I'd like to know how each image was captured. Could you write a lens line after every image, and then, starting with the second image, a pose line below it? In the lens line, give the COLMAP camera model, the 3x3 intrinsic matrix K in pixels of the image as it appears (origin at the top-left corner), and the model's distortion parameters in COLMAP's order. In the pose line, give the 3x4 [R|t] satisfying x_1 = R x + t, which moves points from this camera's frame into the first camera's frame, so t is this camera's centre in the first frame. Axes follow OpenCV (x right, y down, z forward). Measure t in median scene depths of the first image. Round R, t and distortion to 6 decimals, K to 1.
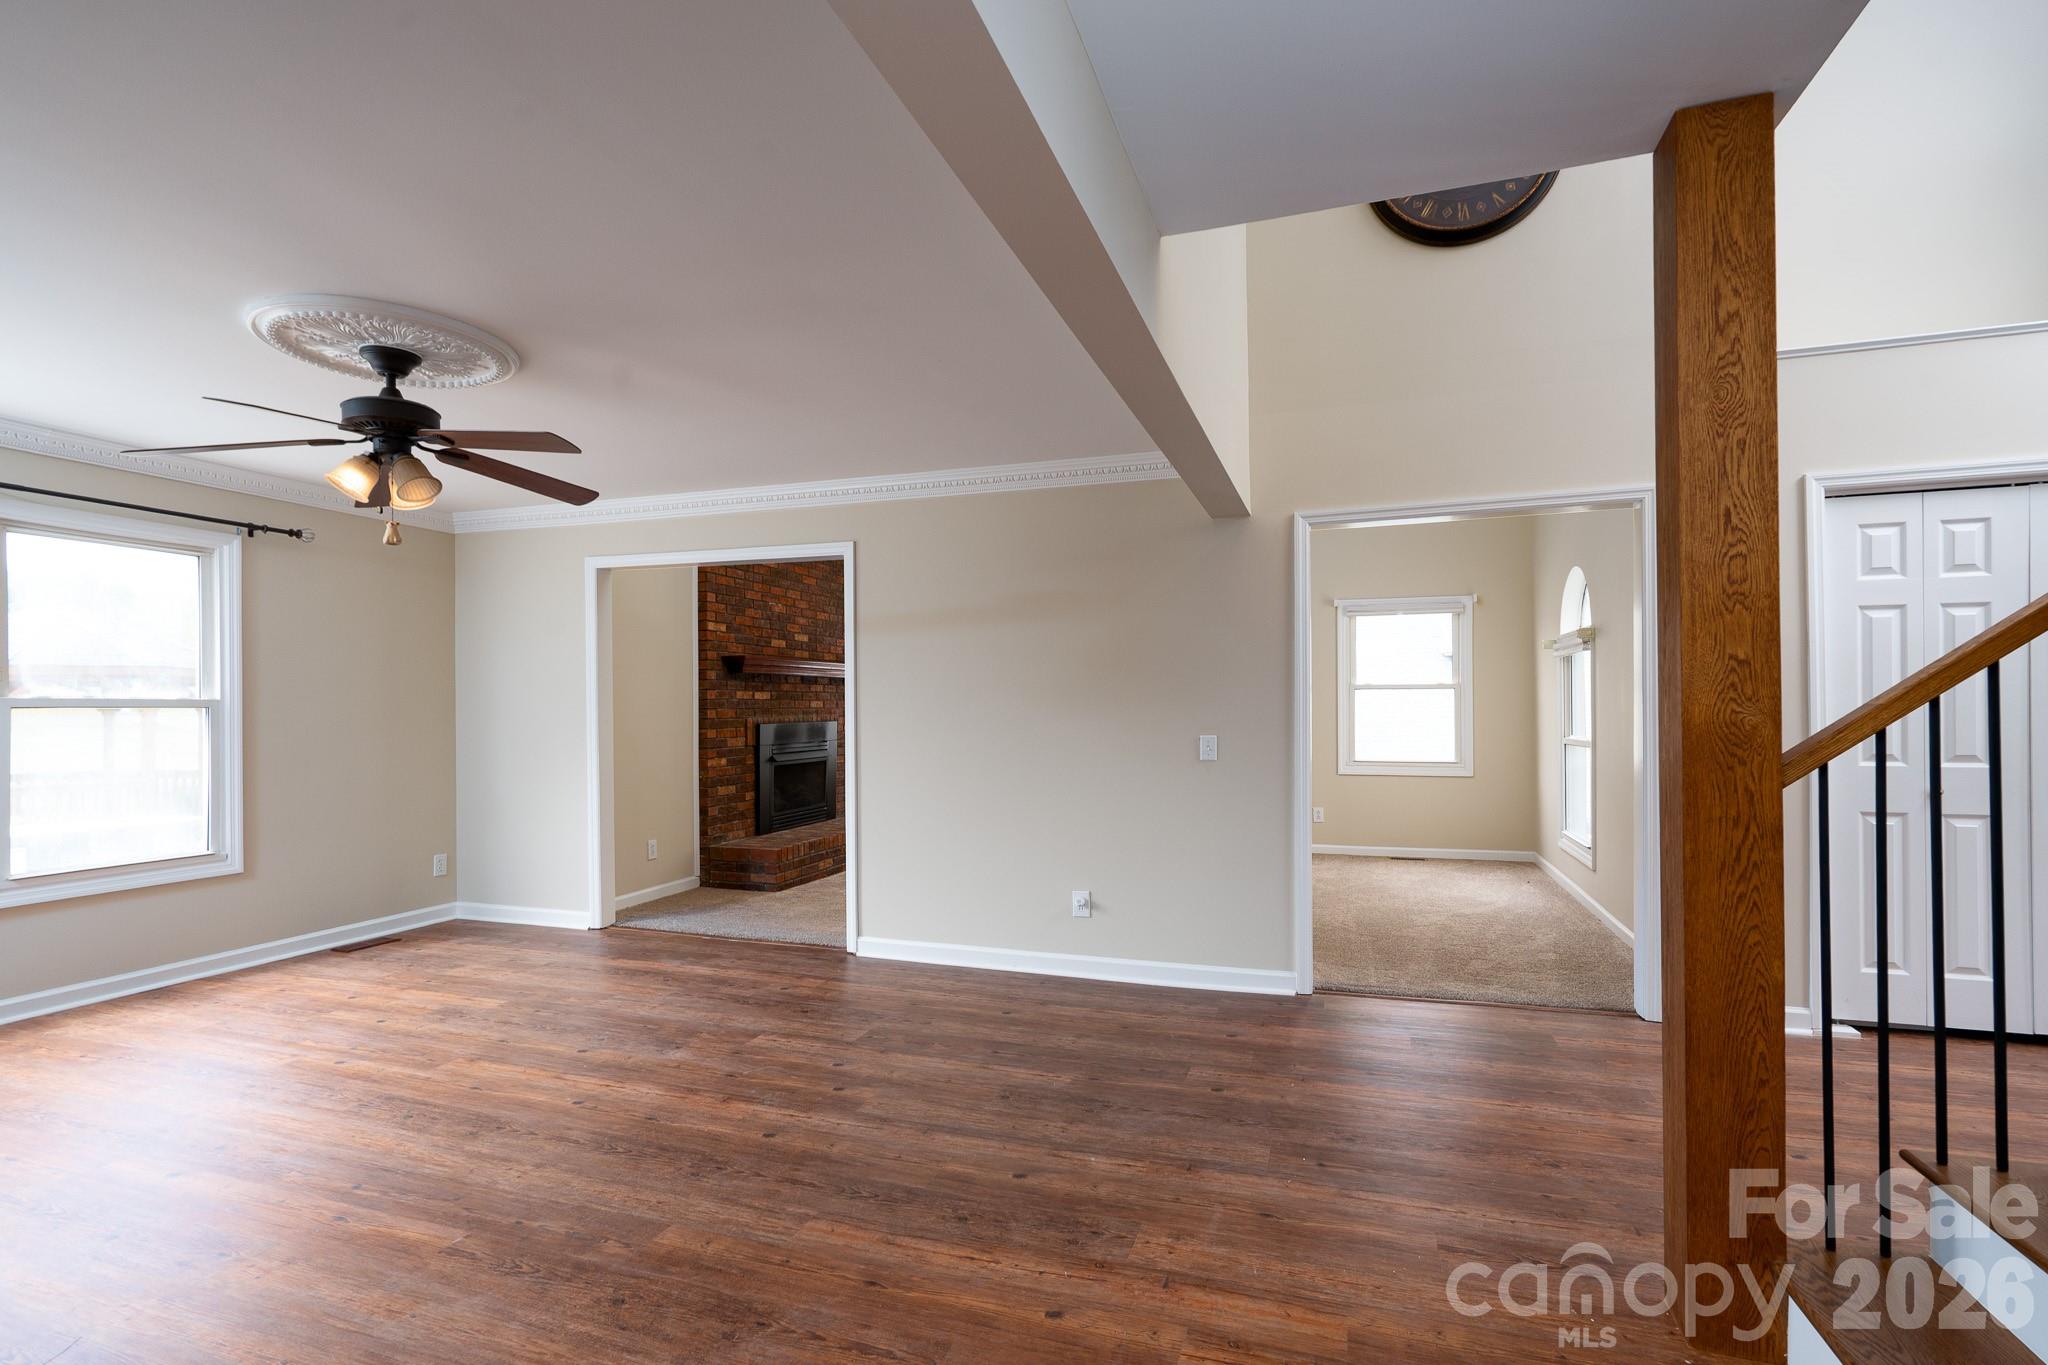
lens RADIAL K [[935.9, 0, 1017.1], [0, 935.9, 695.1], [0, 0, 1]] dist [-0.001849, -0.000446]
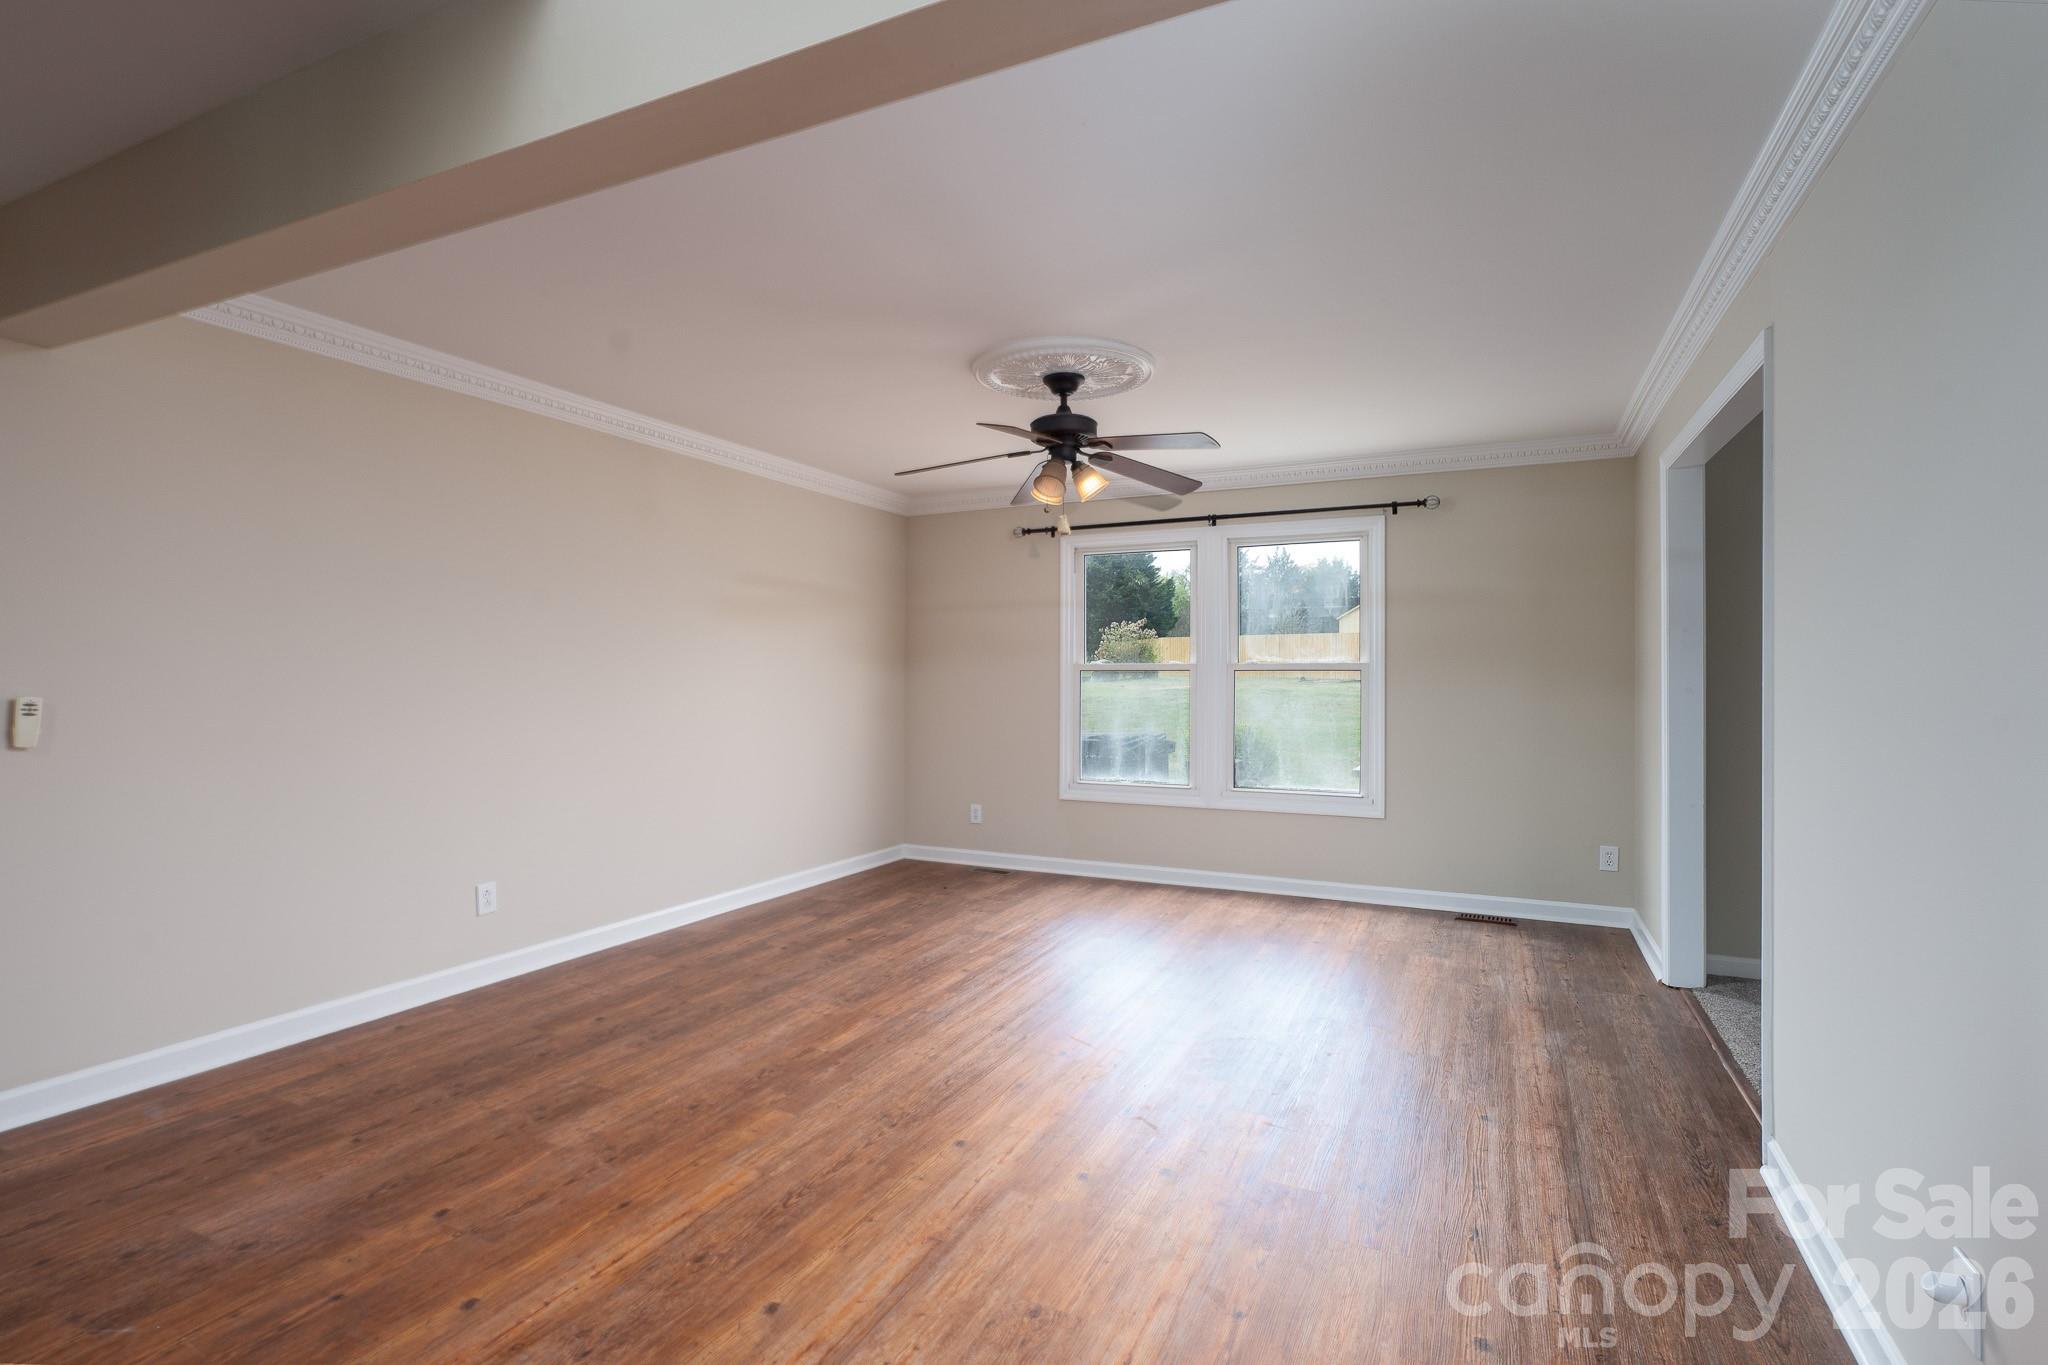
lens RADIAL K [[998.4, 0, 993.4], [0, 998.4, 680.3], [0, 0, 1]] dist [0.011739, -0.000201]
pose [[-0.126993, 0.006133, -0.991885, 0.693096], [0.019424, 0.999805, 0.003695, 0.019782], [0.991713, -0.018797, -0.127088, 1.170249]]
